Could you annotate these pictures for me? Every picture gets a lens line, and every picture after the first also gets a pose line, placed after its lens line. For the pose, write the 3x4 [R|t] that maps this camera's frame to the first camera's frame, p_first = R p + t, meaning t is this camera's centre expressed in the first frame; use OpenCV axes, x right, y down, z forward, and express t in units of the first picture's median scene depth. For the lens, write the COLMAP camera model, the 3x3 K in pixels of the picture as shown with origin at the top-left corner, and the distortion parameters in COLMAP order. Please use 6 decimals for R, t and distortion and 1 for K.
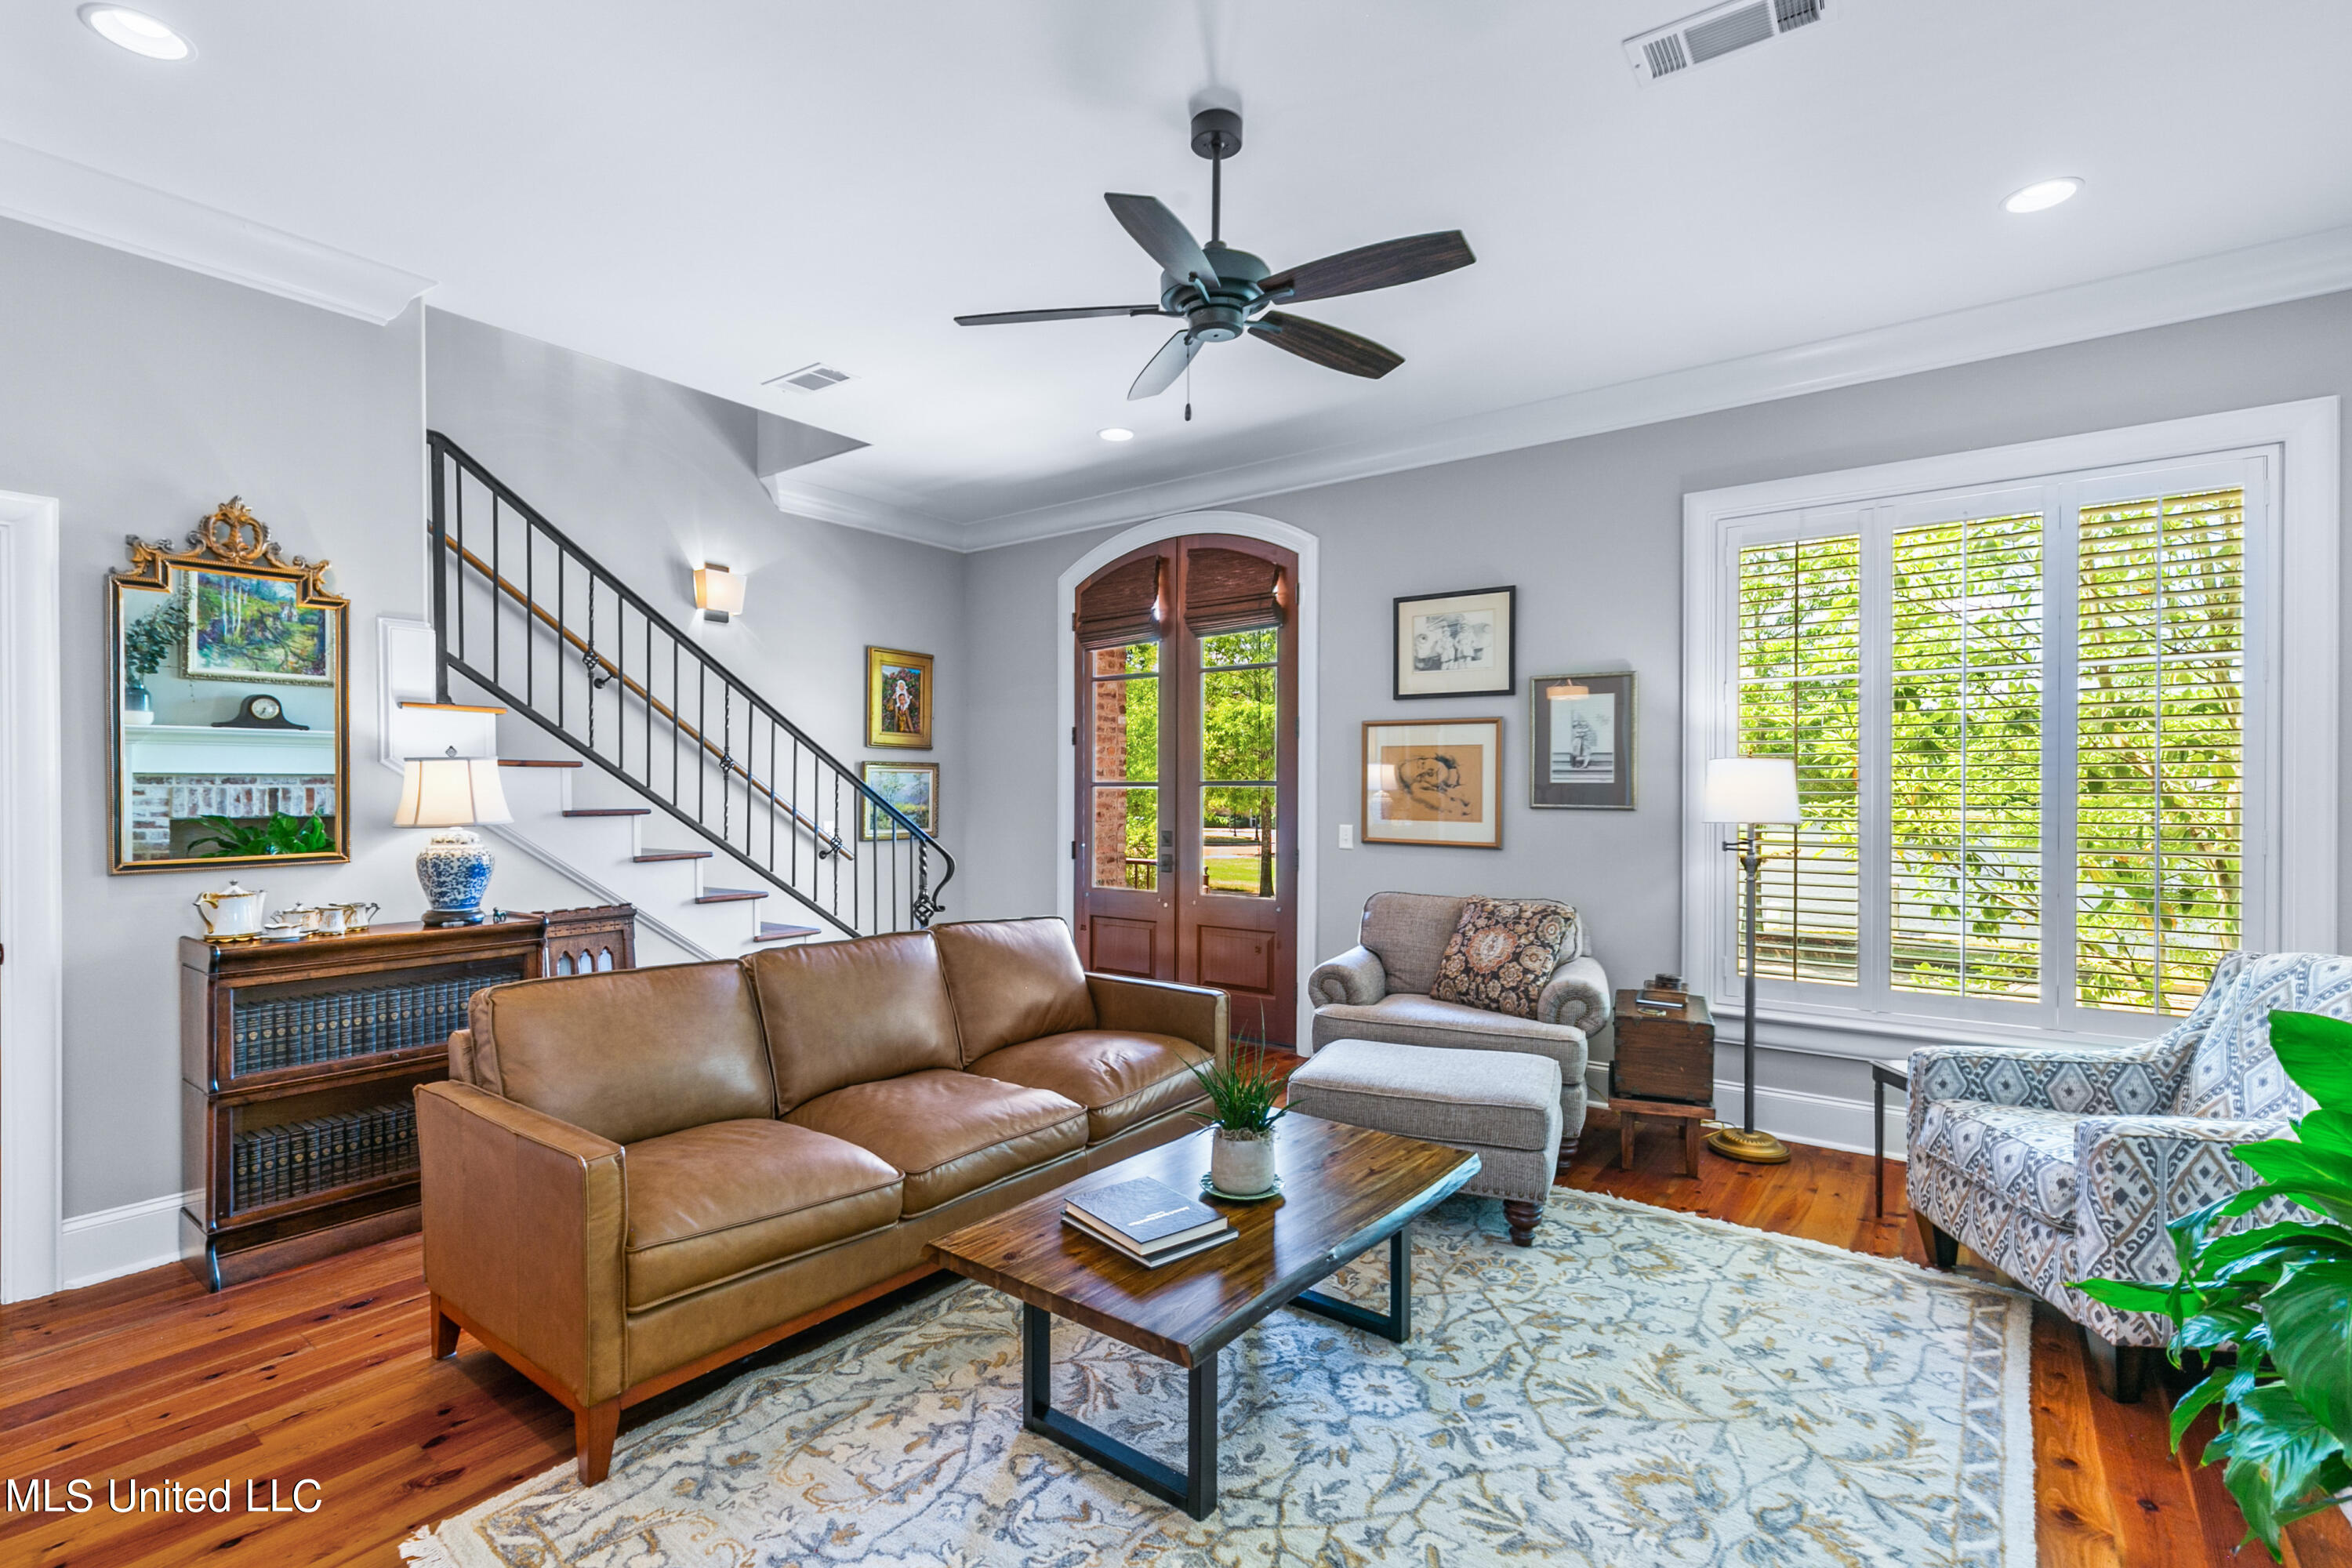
lens RADIAL K [[1069.8, 0, 1171.2], [0, 1069.8, 812.9], [0, 0, 1]] dist [0.004327, 0.000093]
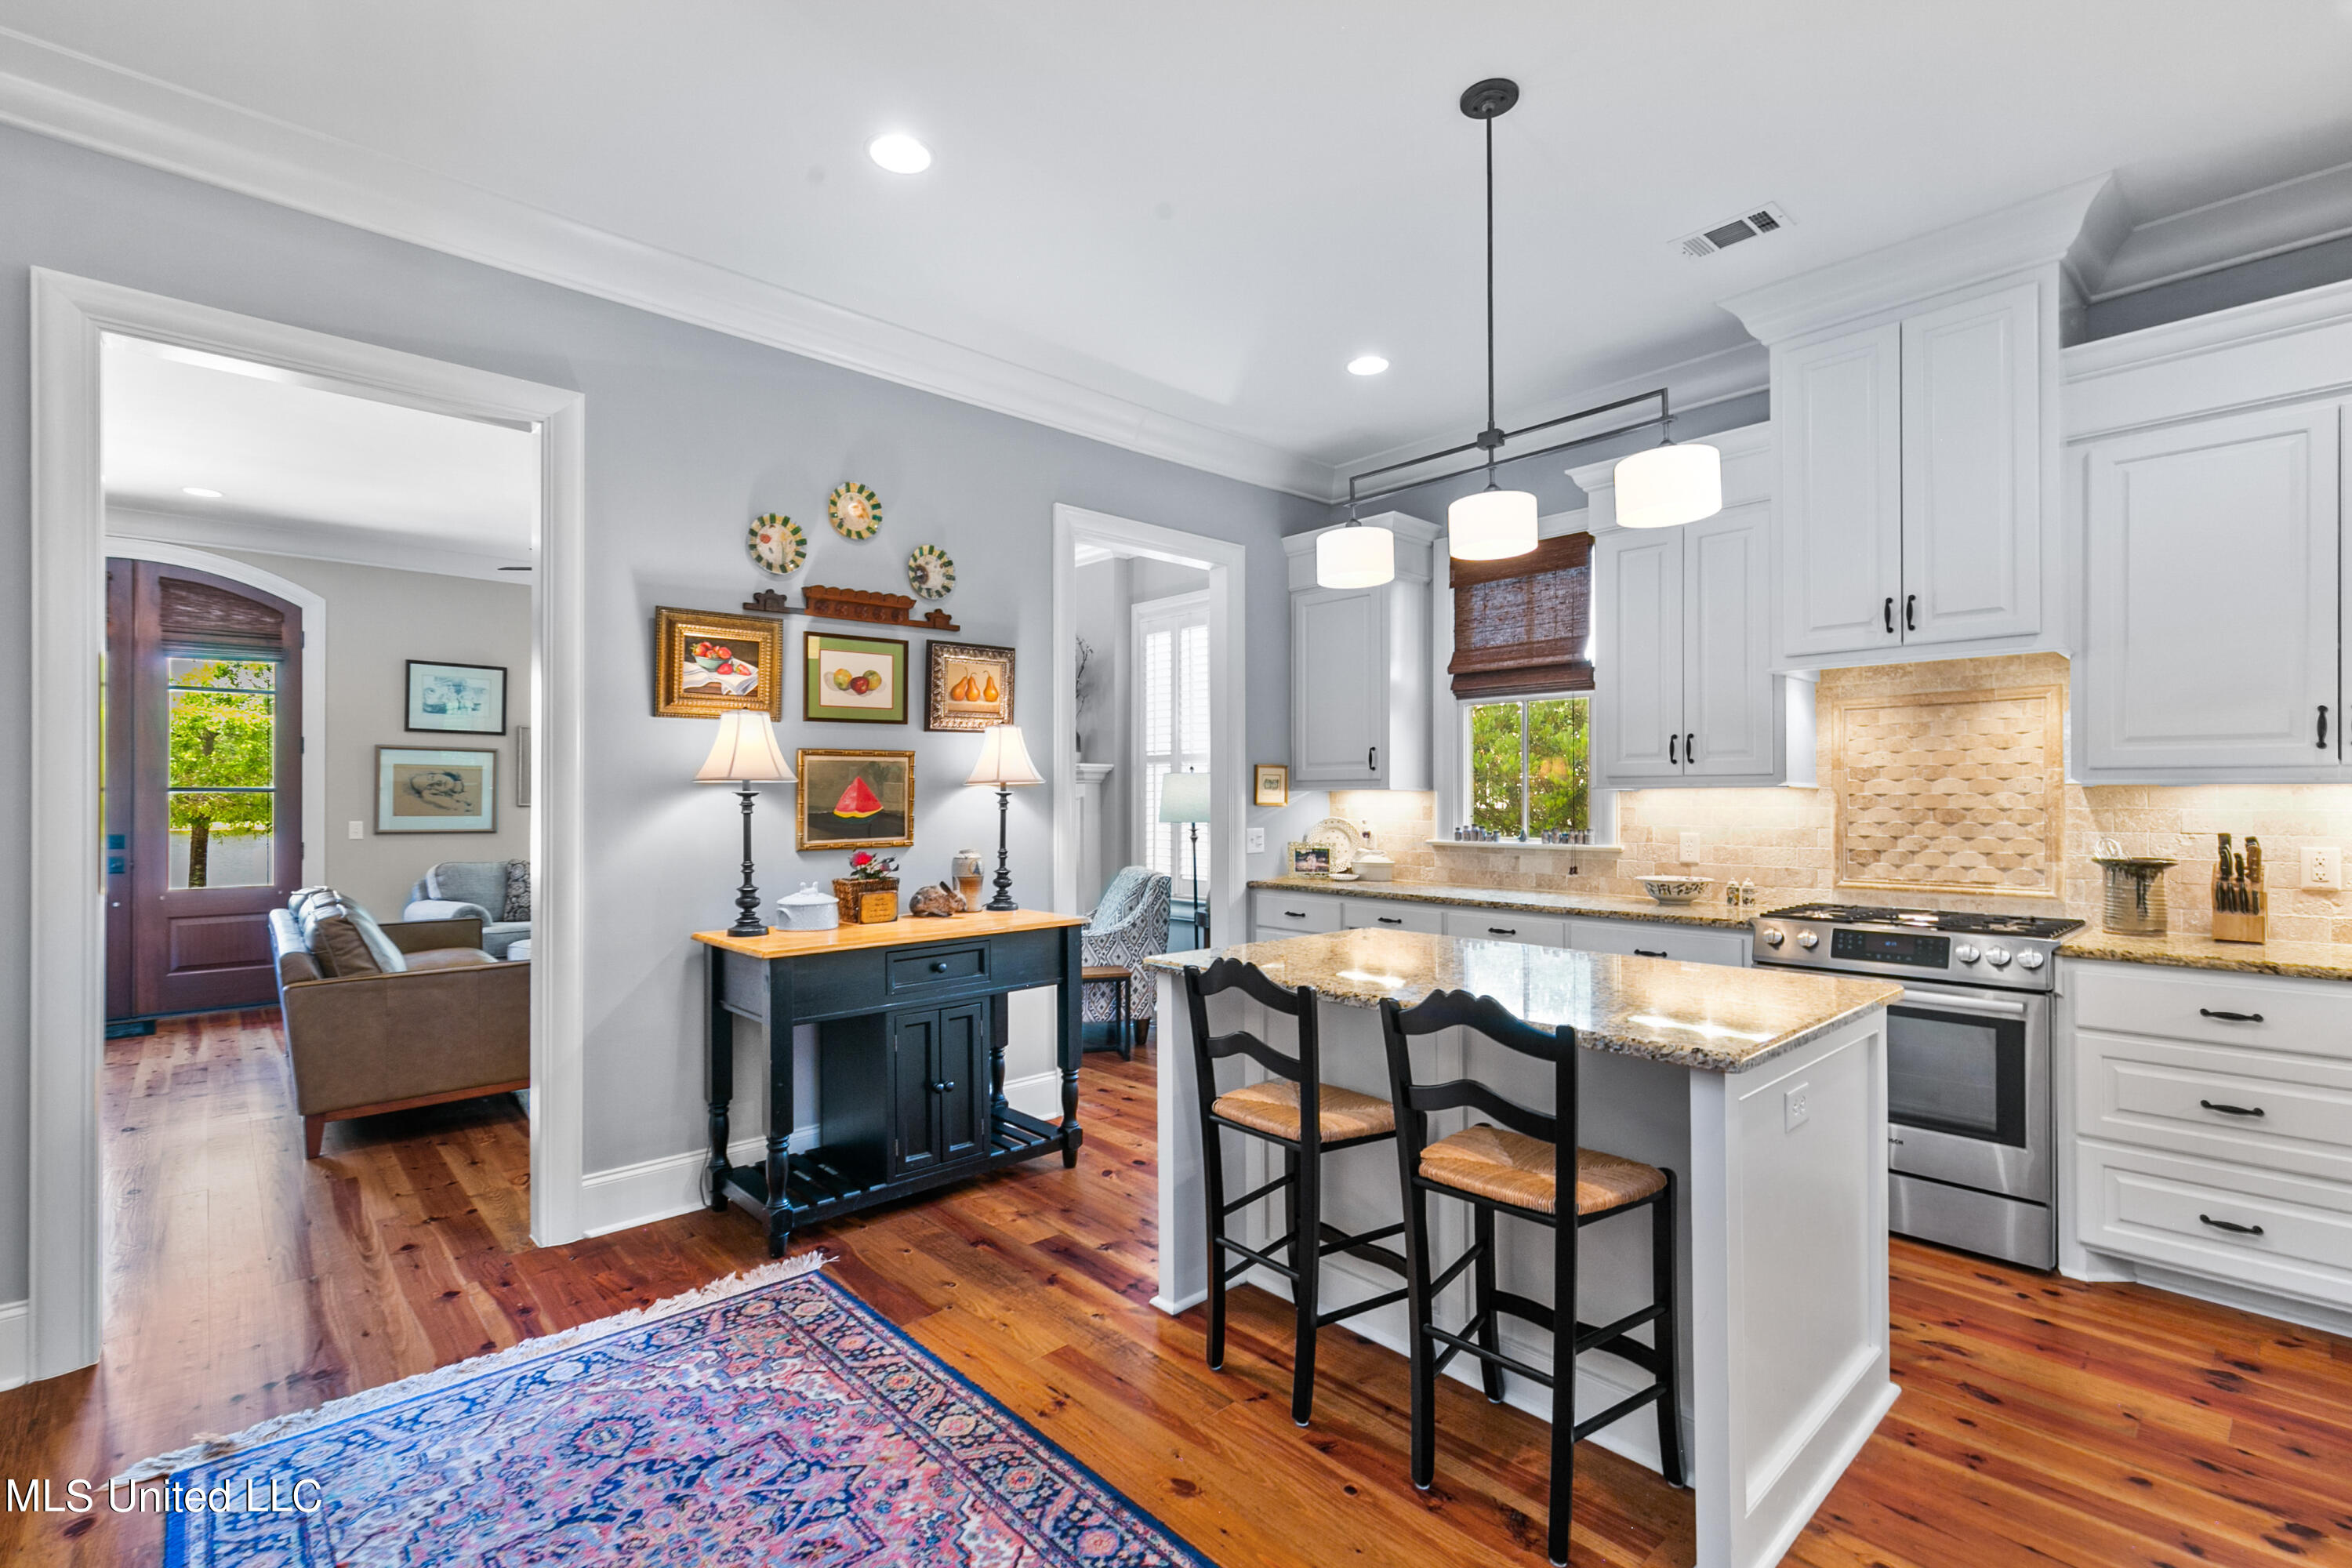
lens RADIAL K [[1069.8, 0, 1175.2], [0, 1069.8, 788.5], [0, 0, 1]] dist [0.004327, 0.000093]
pose [[0.185863, 0.007556, 0.982547, -1.043448], [0.026867, 0.999557, -0.012769, 0.015769], [-0.982208, 0.028771, 0.185578, -0.268971]]
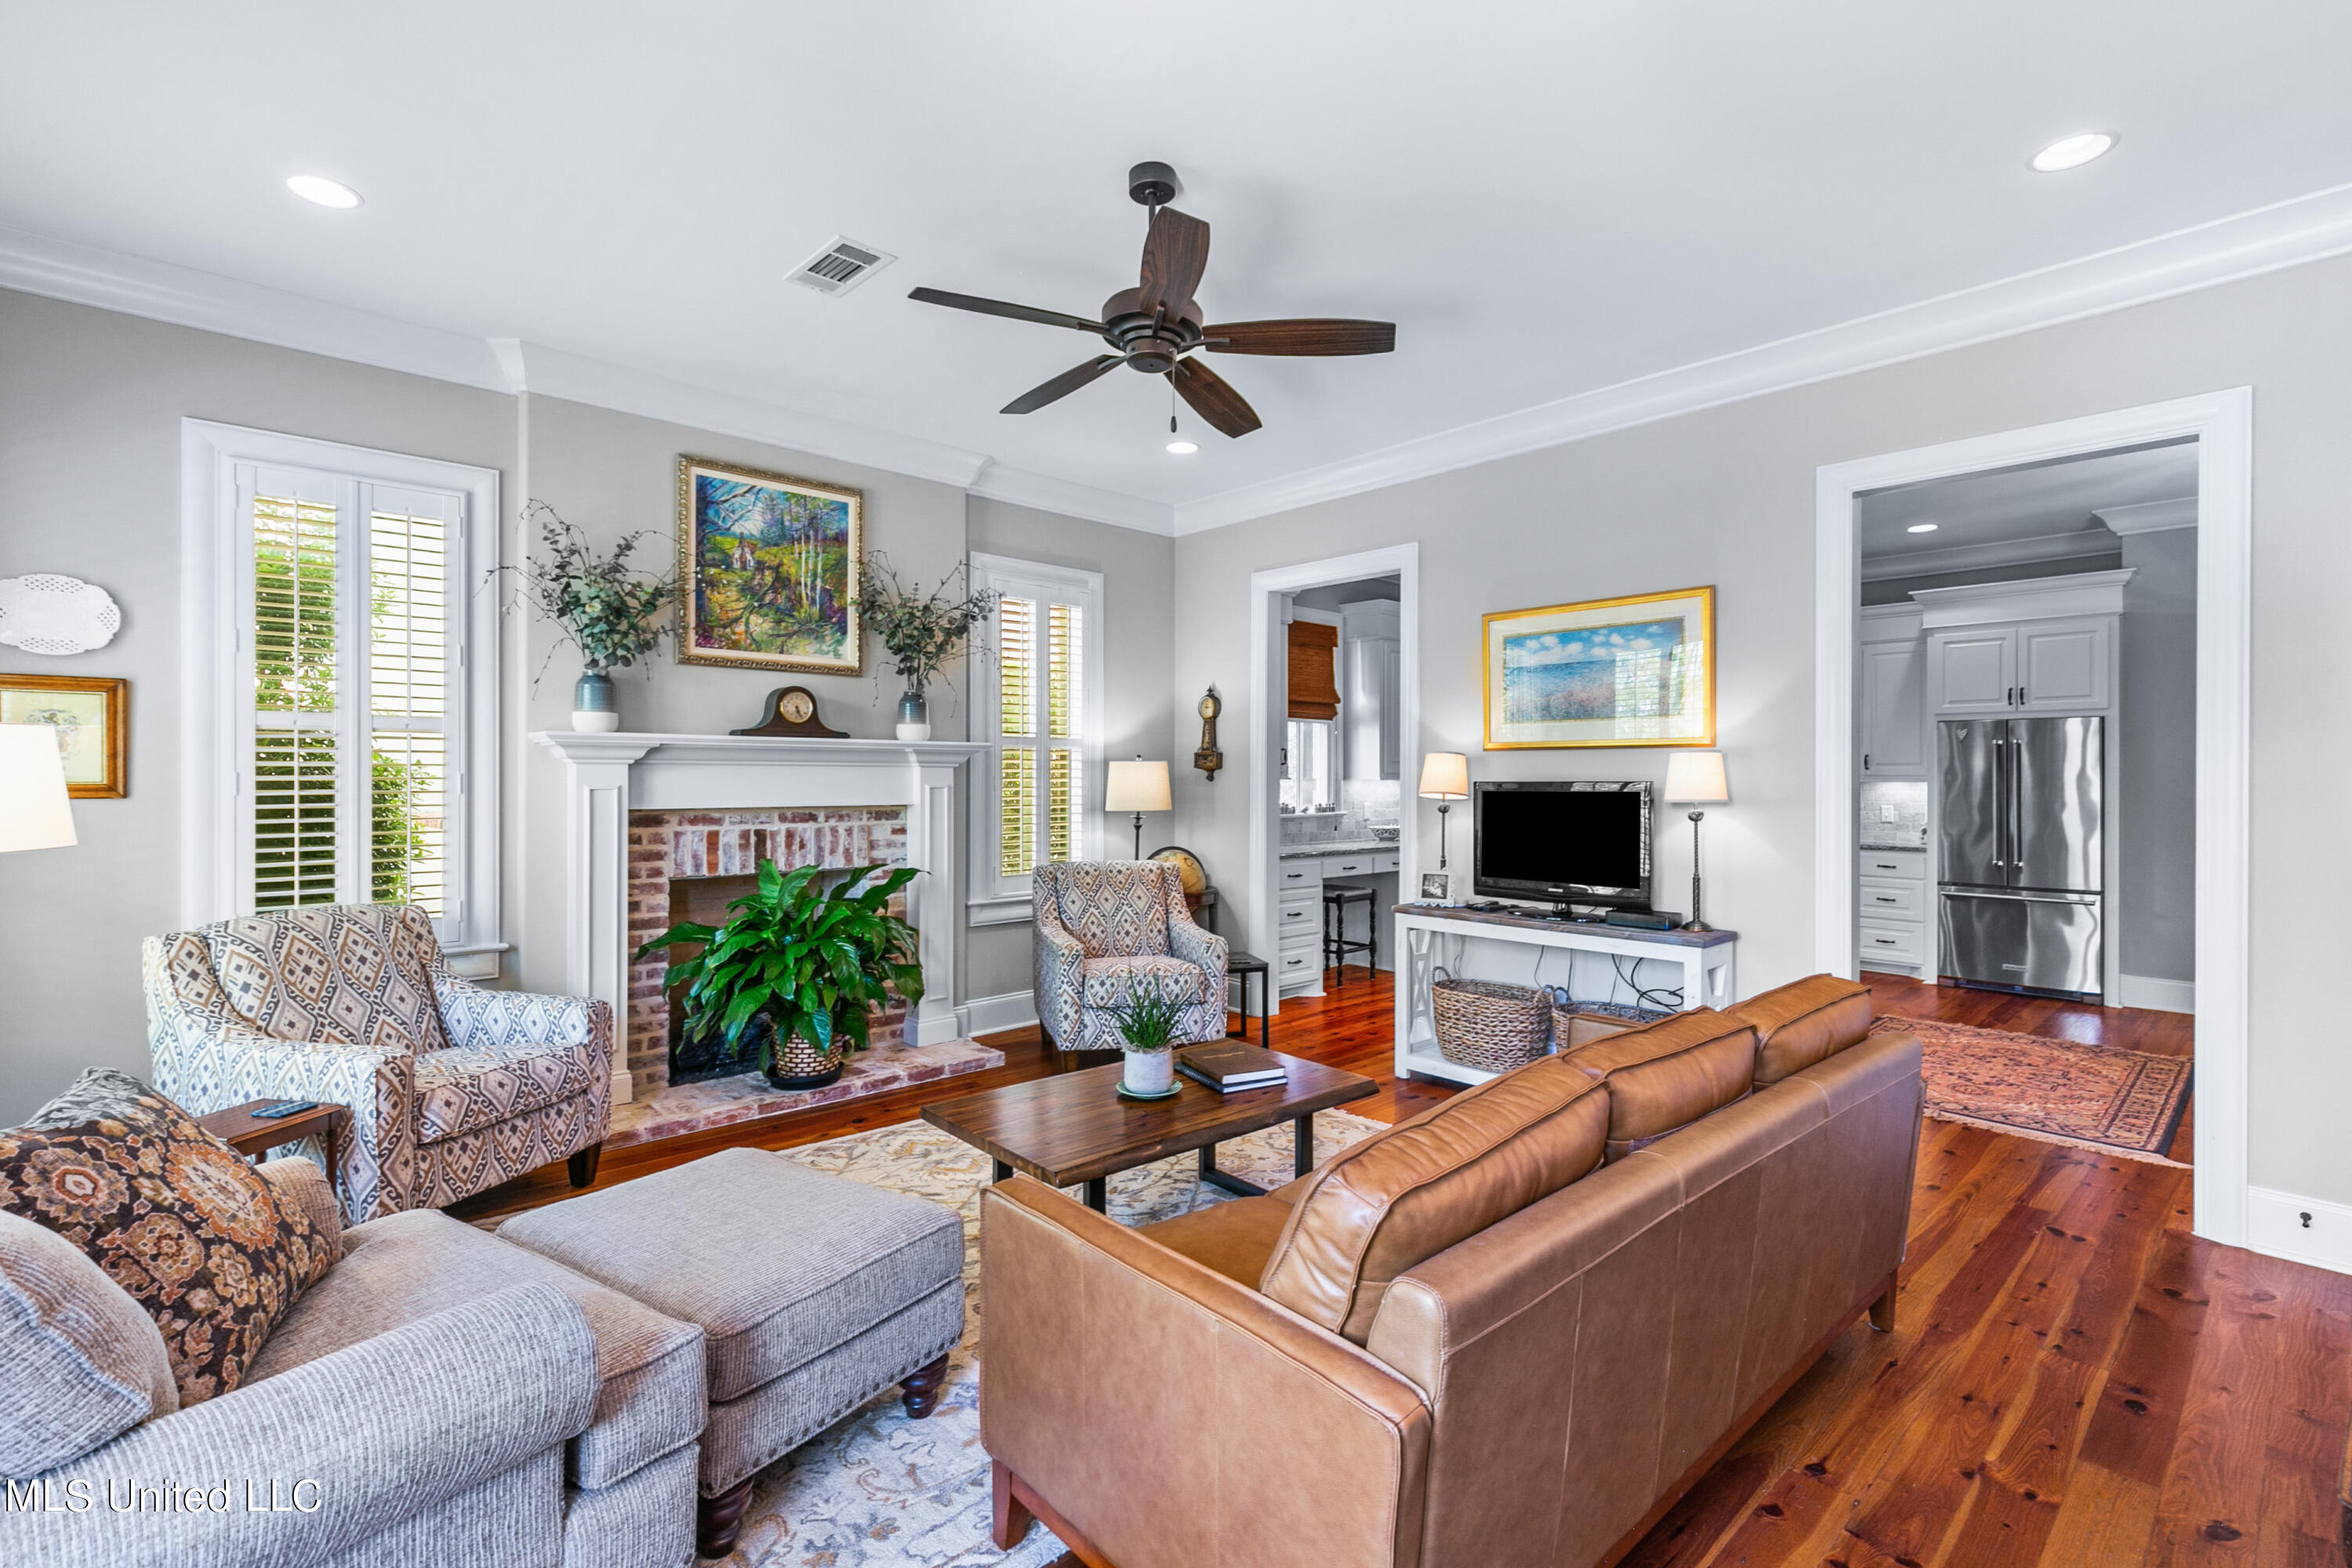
lens RADIAL K [[1069.8, 0, 1158.5], [0, 1069.8, 773.0], [0, 0, 1]] dist [0.004327, 0.000093]
pose [[-0.982989, -0.003049, 0.183638, -0.090226], [0.001105, 0.999746, 0.022514, -0.030574], [-0.183660, 0.022334, -0.982736, 1.148224]]
